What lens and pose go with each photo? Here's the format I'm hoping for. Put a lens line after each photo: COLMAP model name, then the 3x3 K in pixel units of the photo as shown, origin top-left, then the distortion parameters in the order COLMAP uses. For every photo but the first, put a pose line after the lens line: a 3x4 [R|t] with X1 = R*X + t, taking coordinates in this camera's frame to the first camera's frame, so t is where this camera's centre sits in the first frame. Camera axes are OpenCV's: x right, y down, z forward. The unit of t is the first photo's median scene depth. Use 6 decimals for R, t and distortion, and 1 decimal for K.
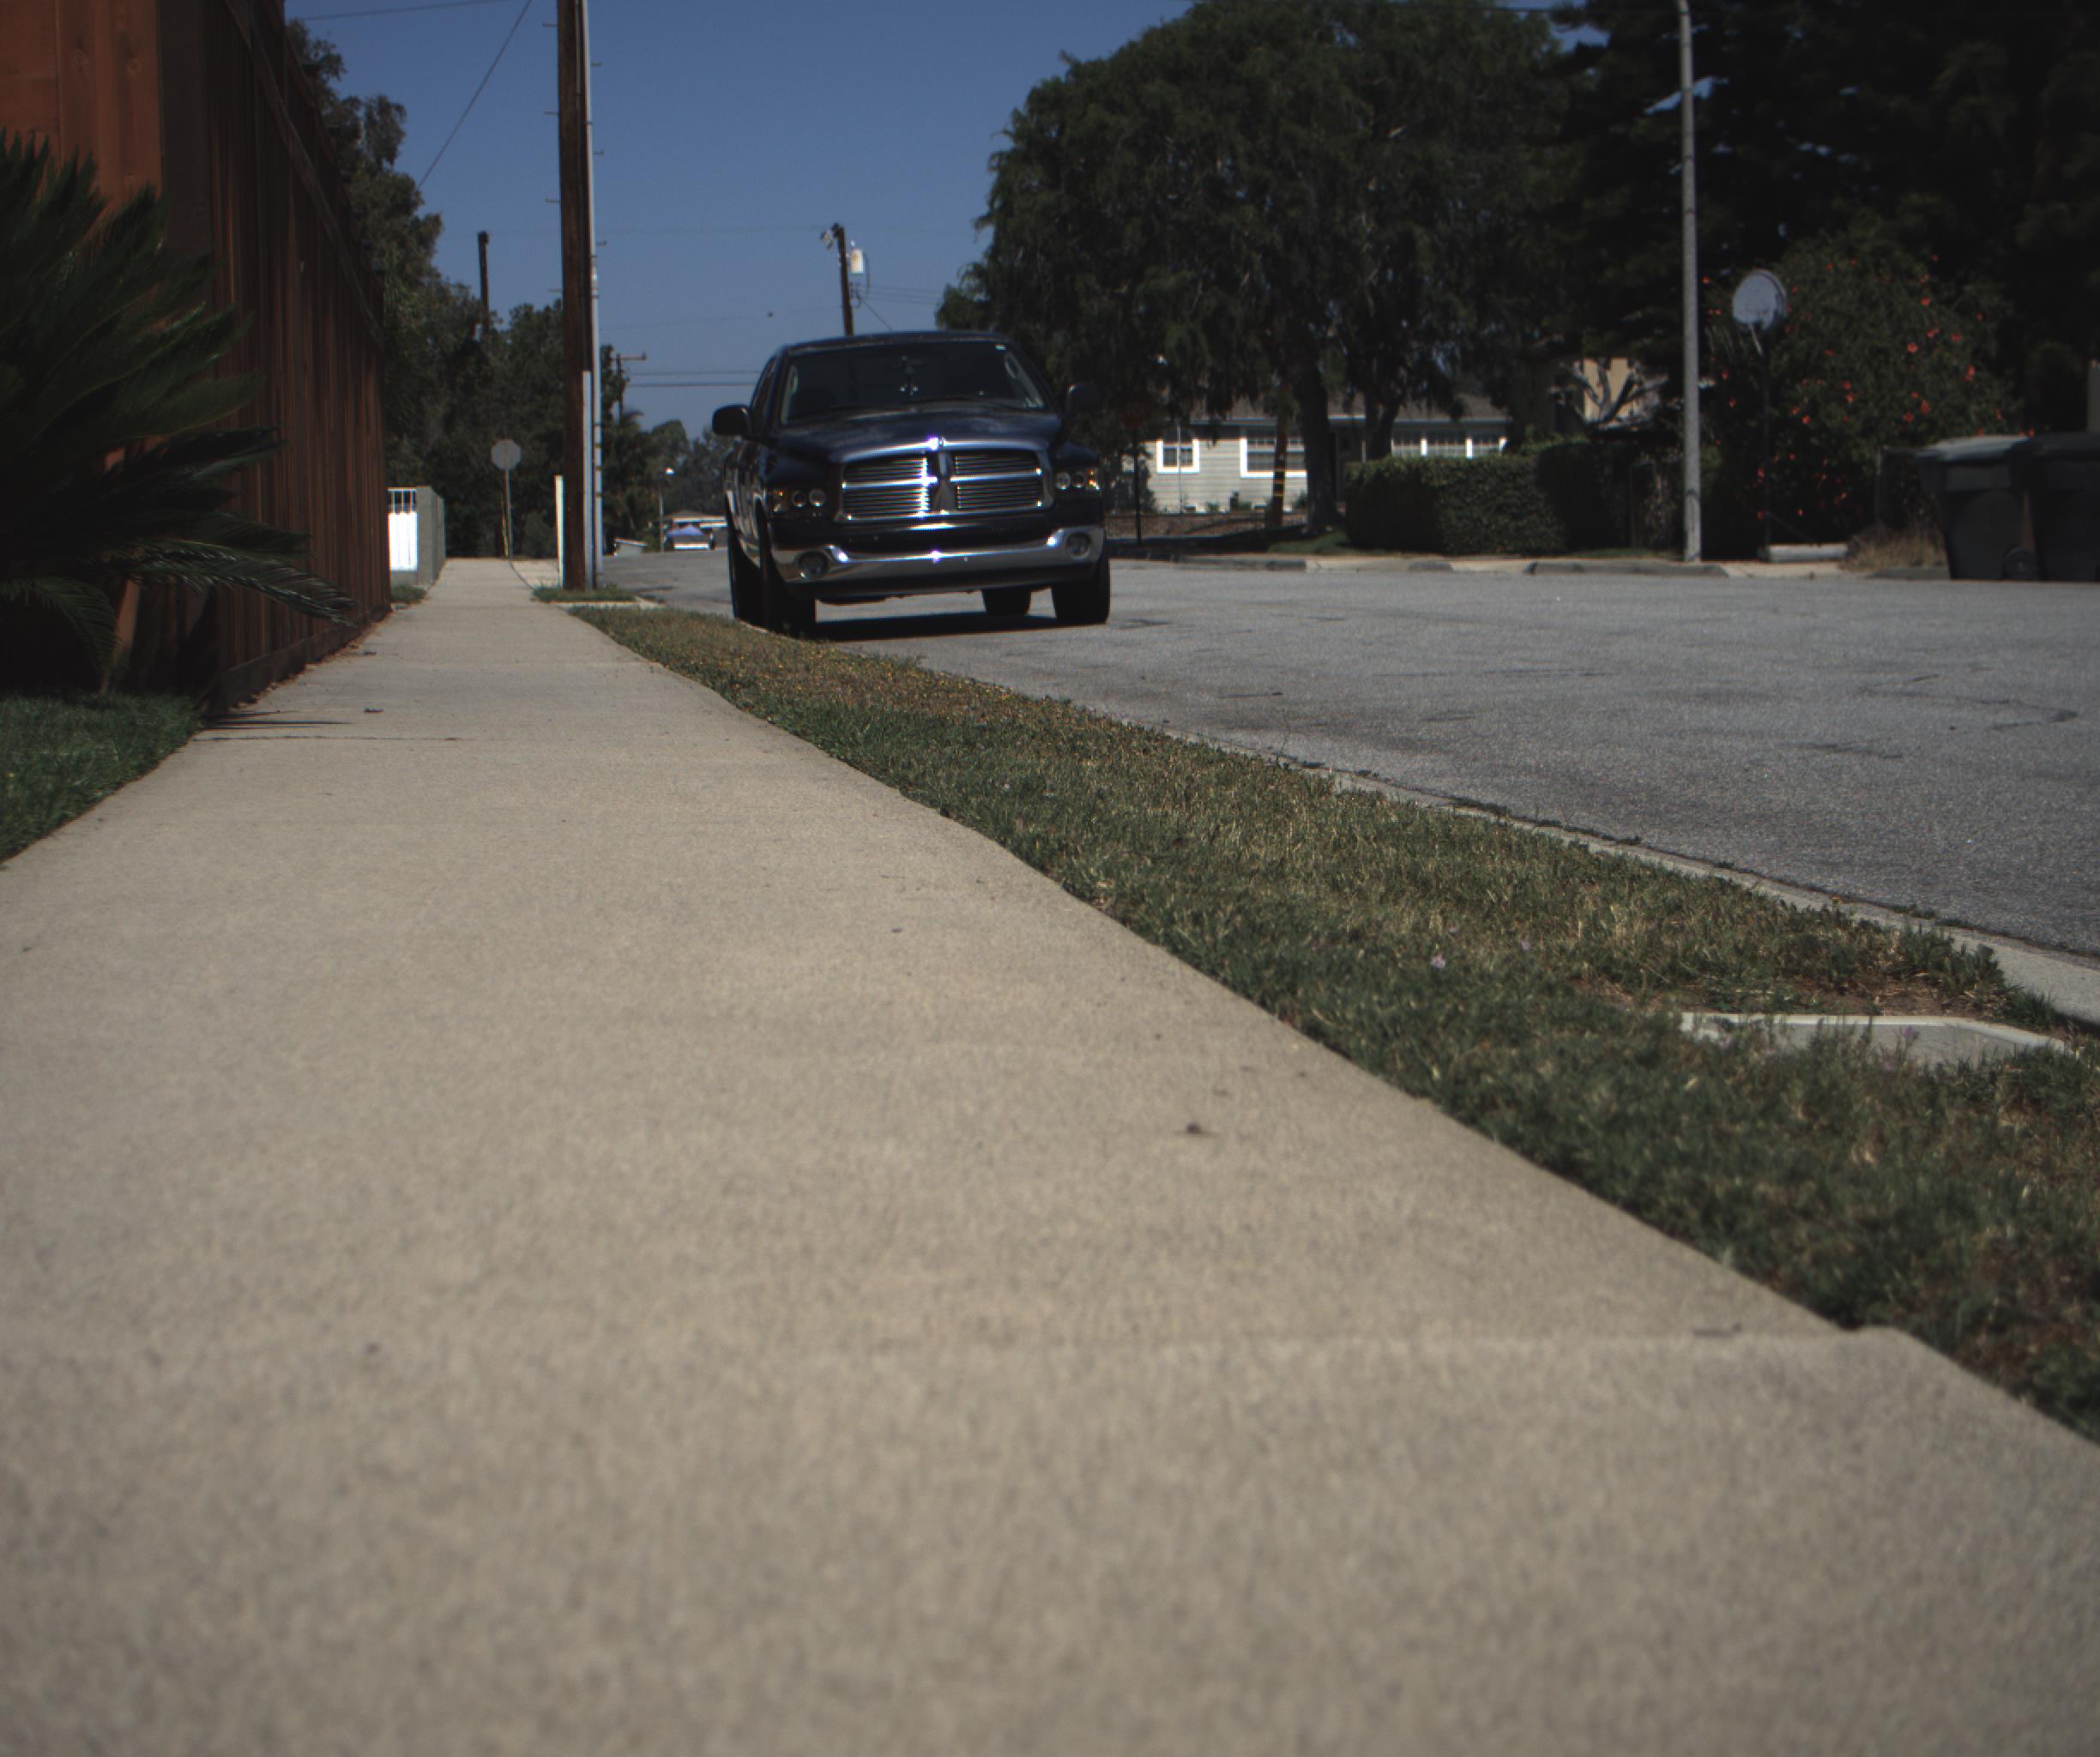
lens RADIAL K [[4981.6, 0, 1050.0], [0, 4981.6, 878.5], [0, 0, 1]] dist [-0.199218, 1.196121]
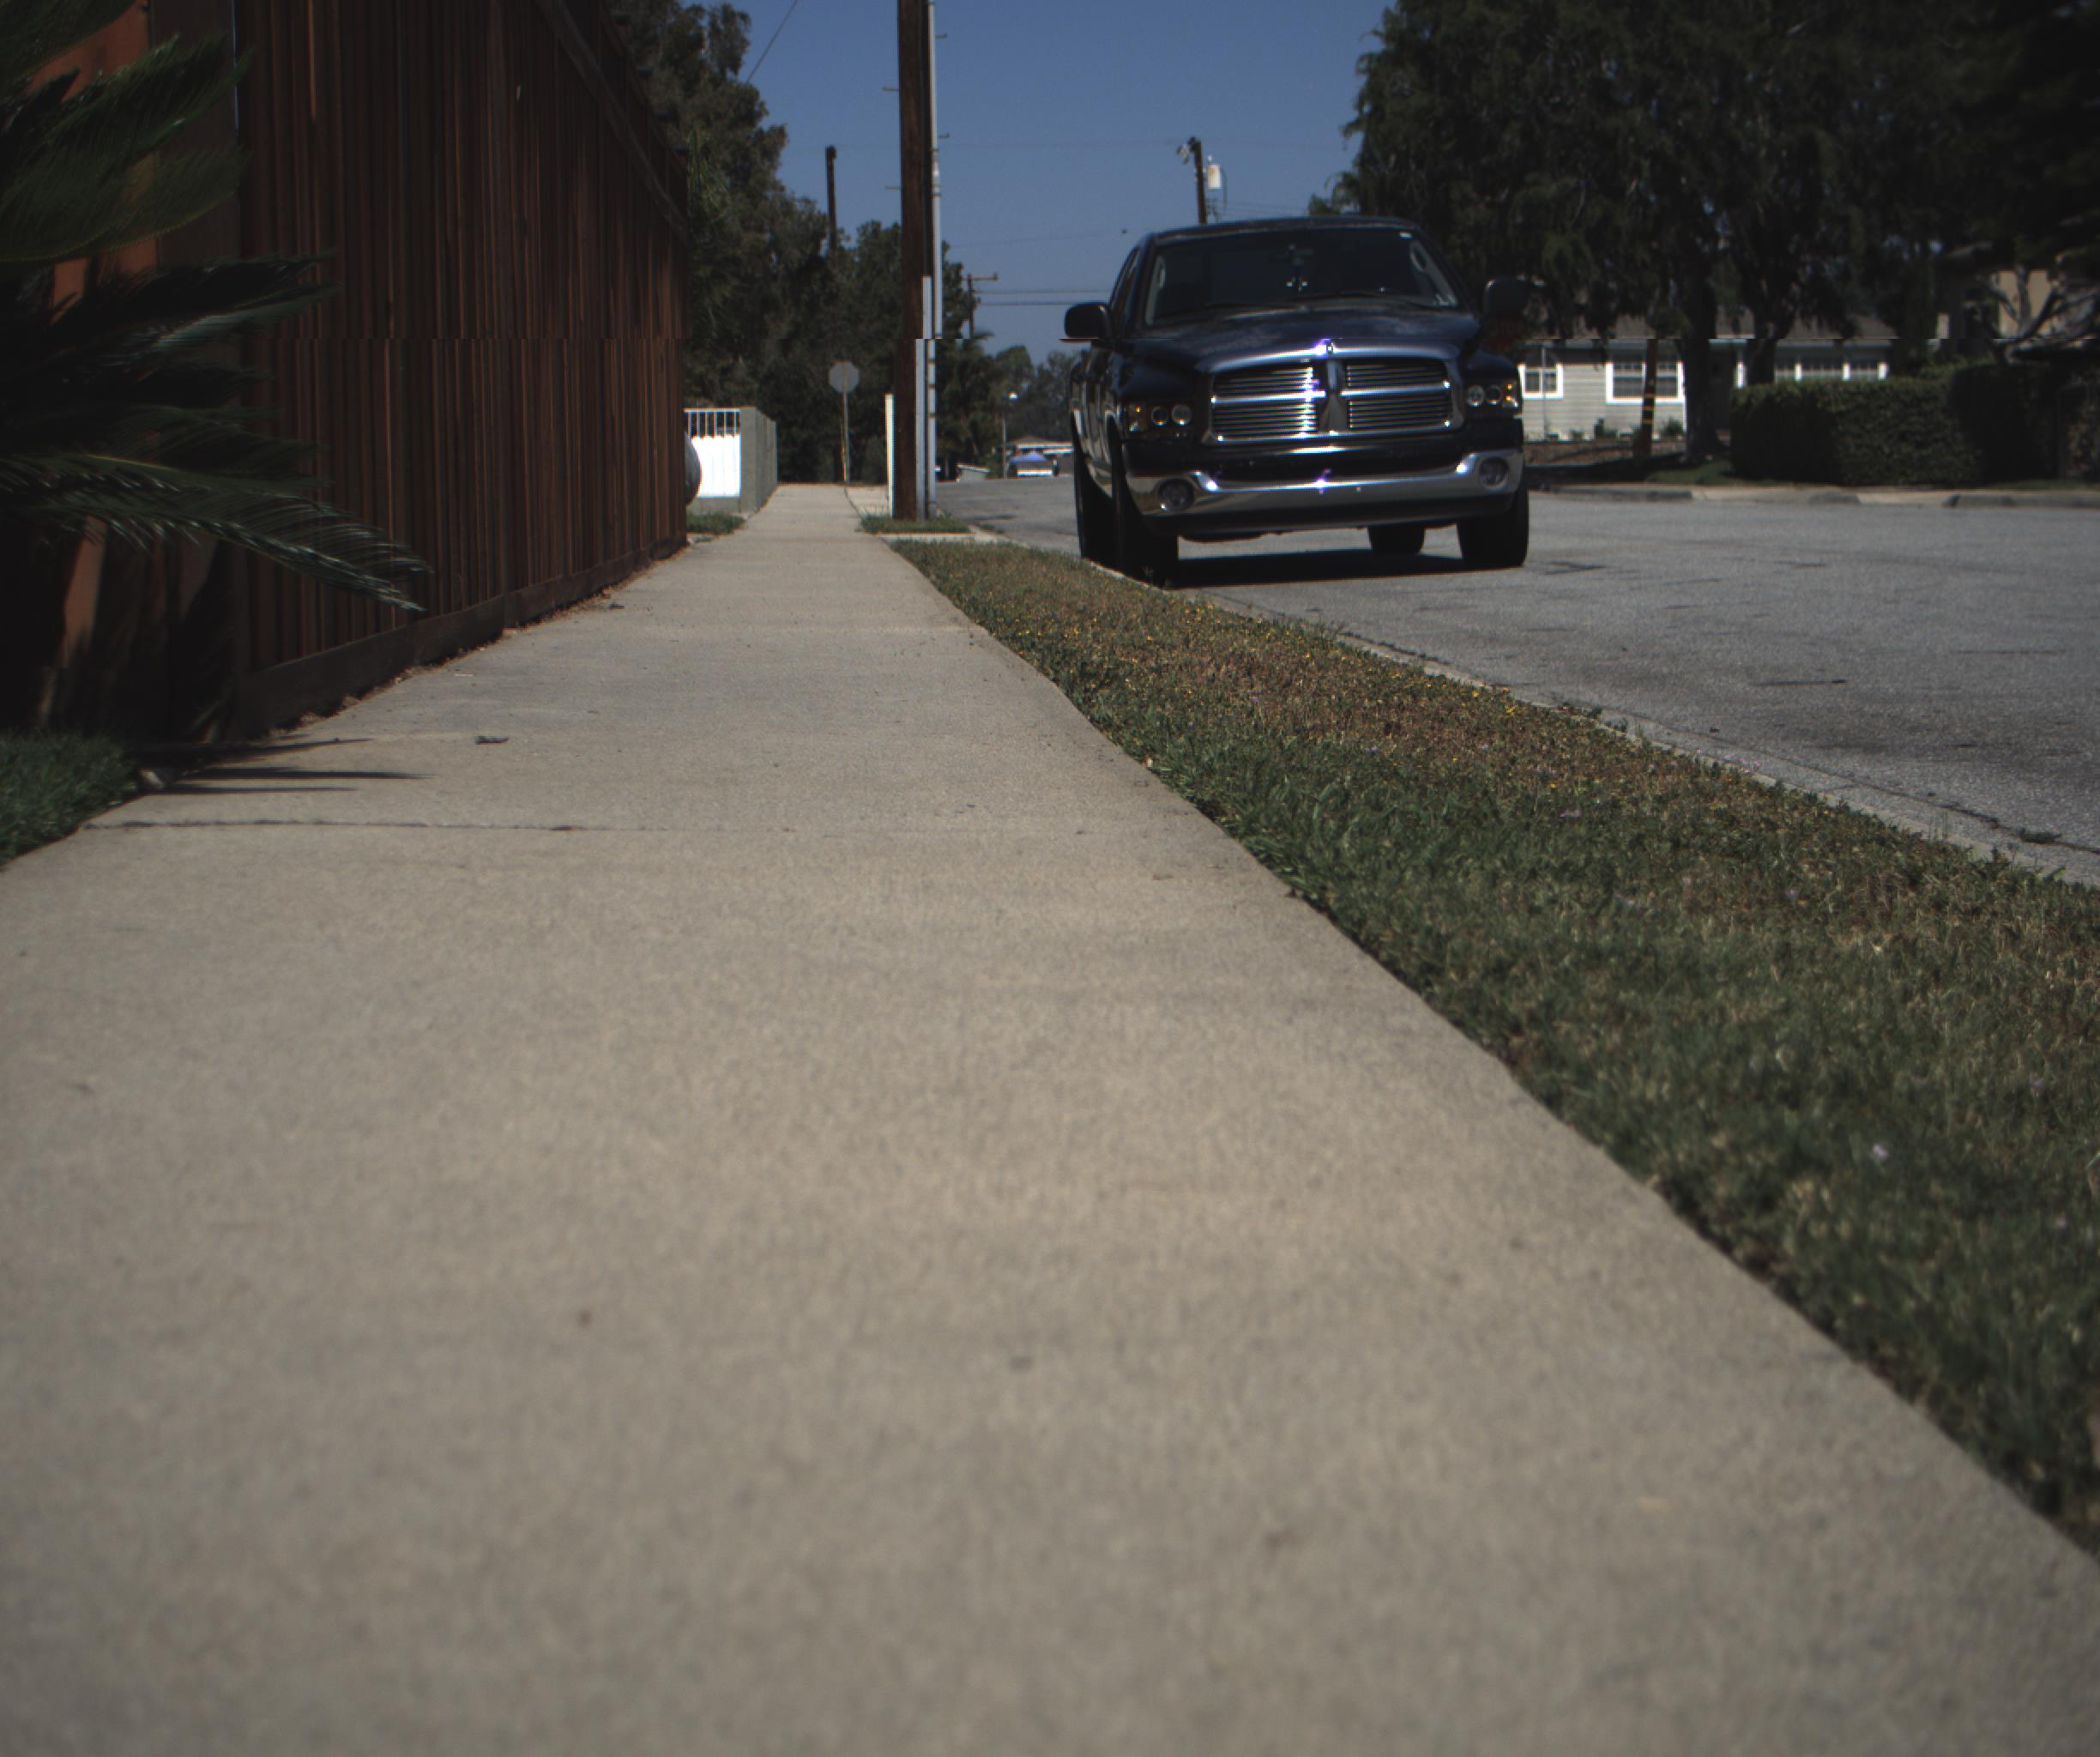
lens RADIAL K [[4397.4, 0, 922.7], [0, 4397.4, 876.4], [0, 0, 1]] dist [-0.148878, 0.571892]
pose [[0.995206, 0.011948, -0.097065, -0.011471], [-0.009540, 0.999636, 0.025238, -0.011137], [0.097331, -0.024191, 0.994958, 0.168996]]
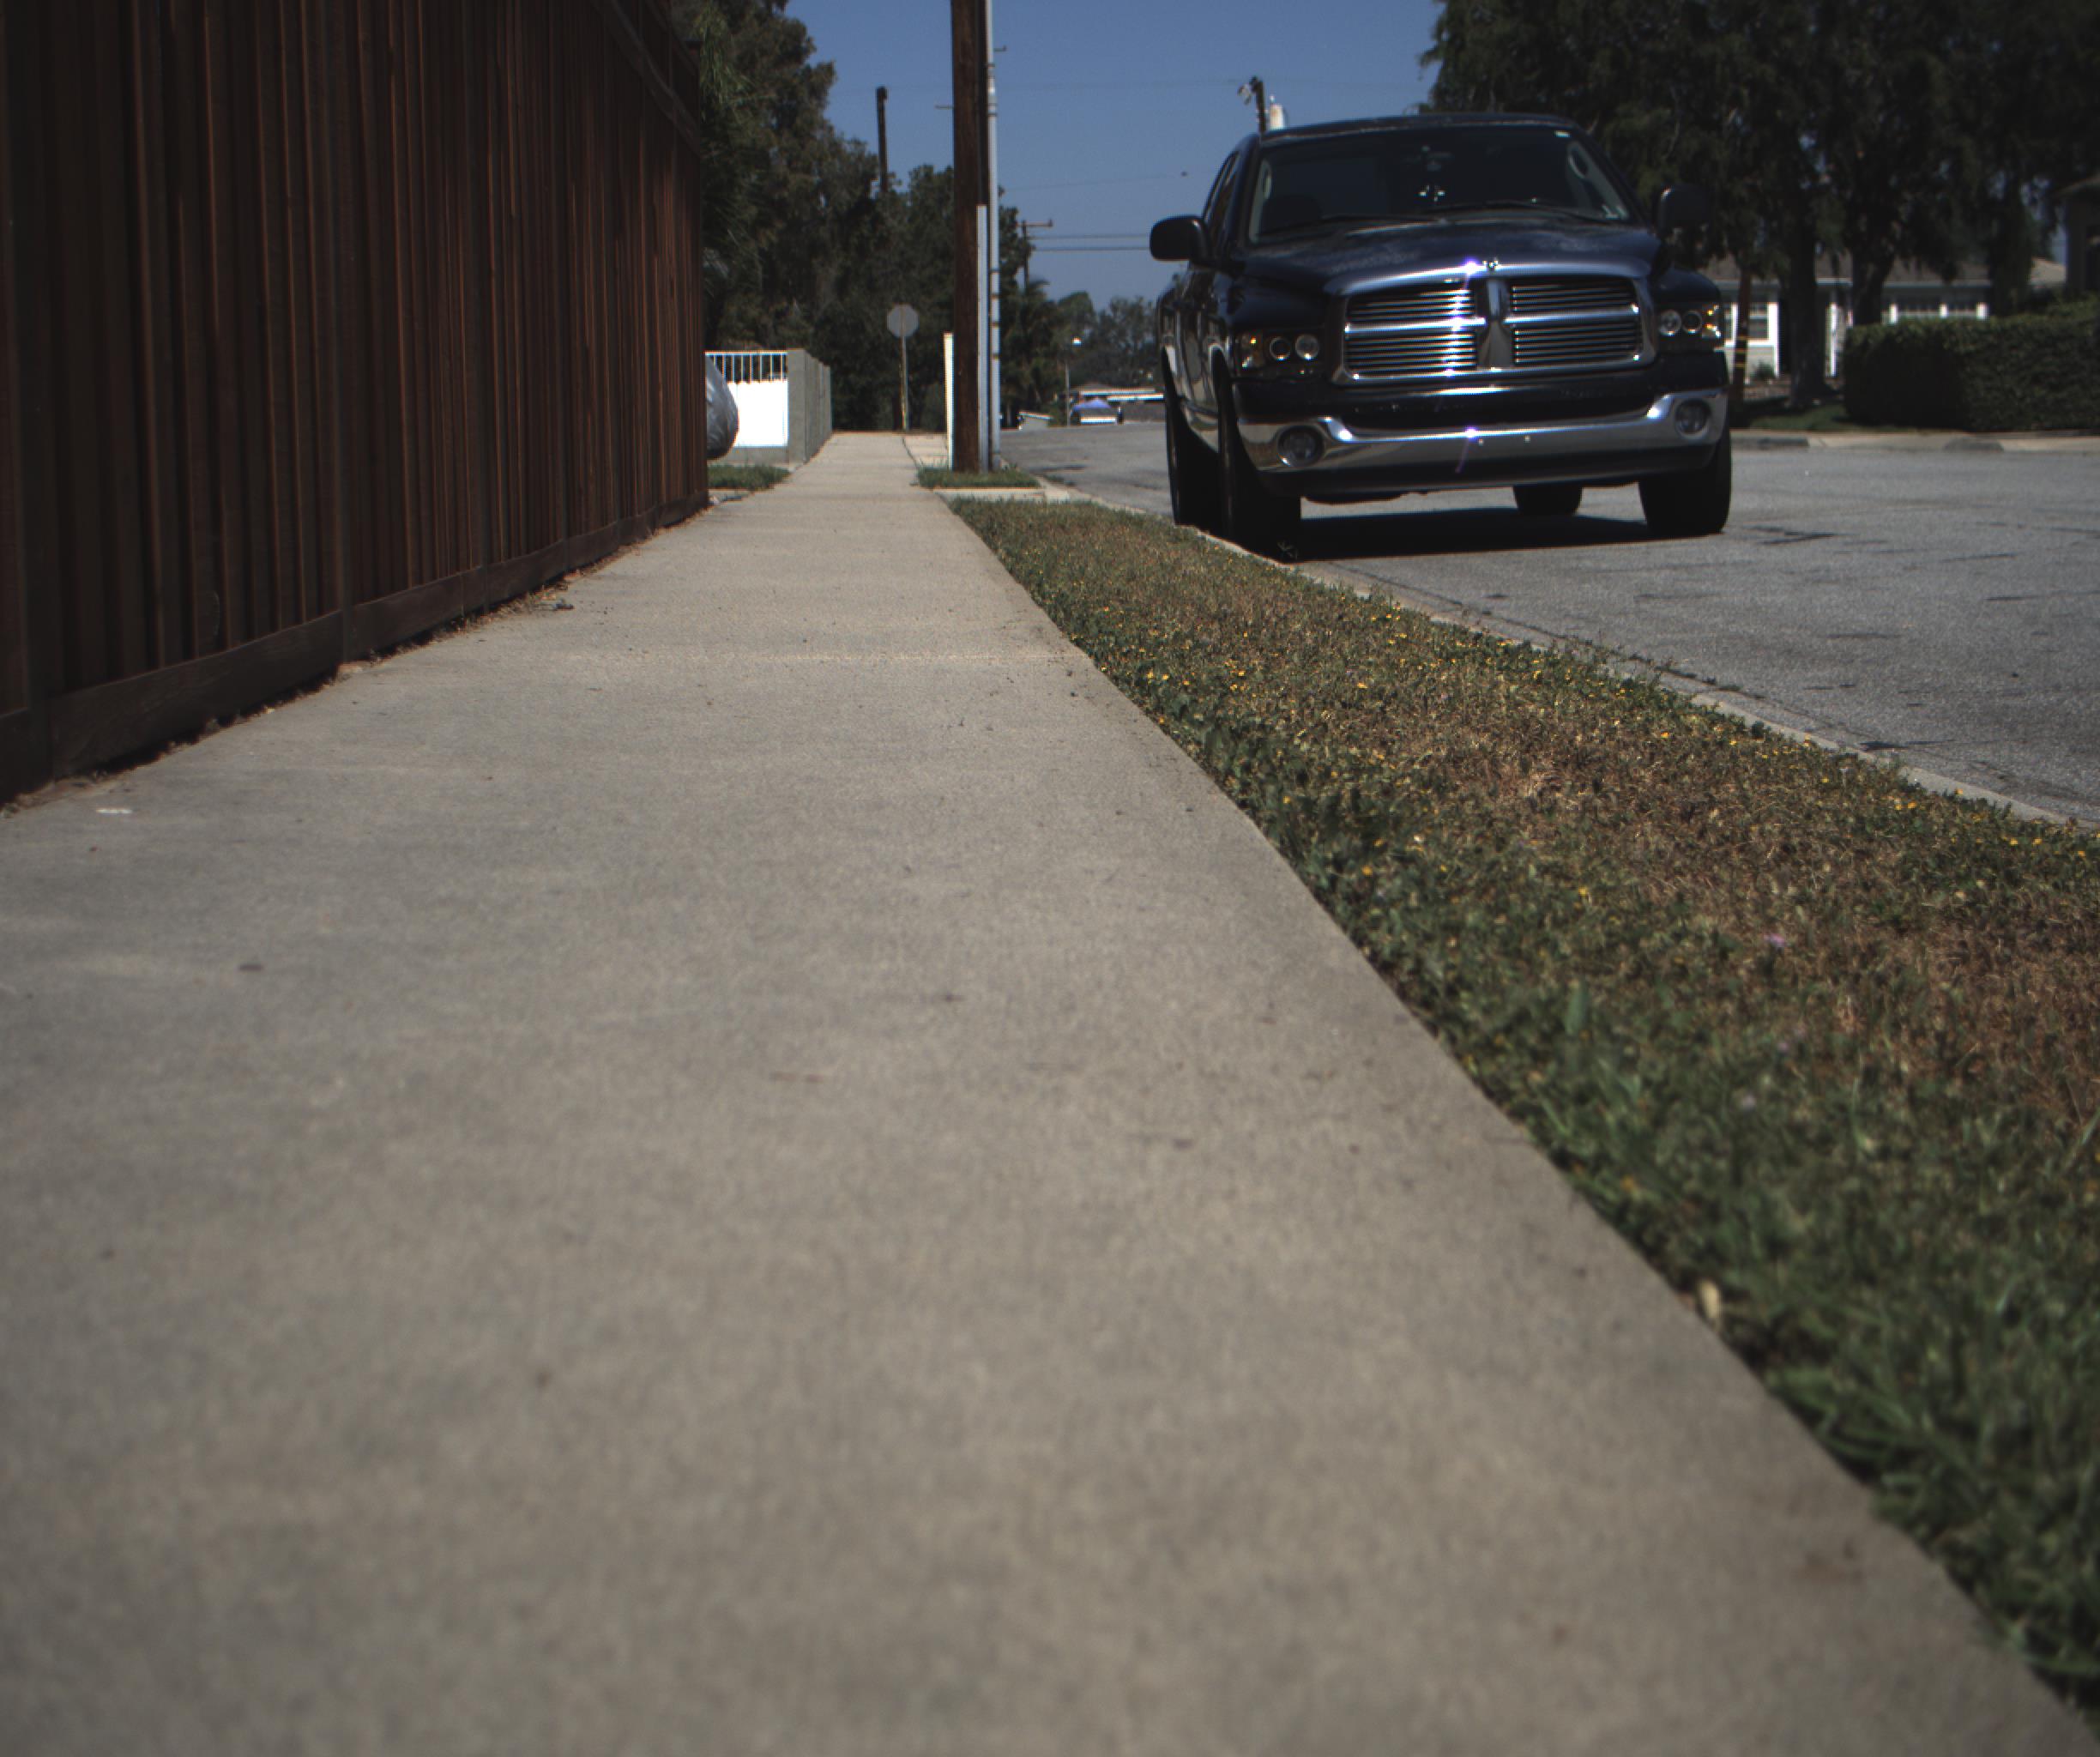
lens RADIAL K [[3944.0, 0, 1029.5], [0, 3944.0, 842.6], [0, 0, 1]] dist [-0.167768, 0.904921]
pose [[0.996302, 0.010008, -0.085338, -0.025031], [-0.006586, 0.999166, 0.040290, -0.019916], [0.085670, -0.039579, 0.995537, 0.301970]]
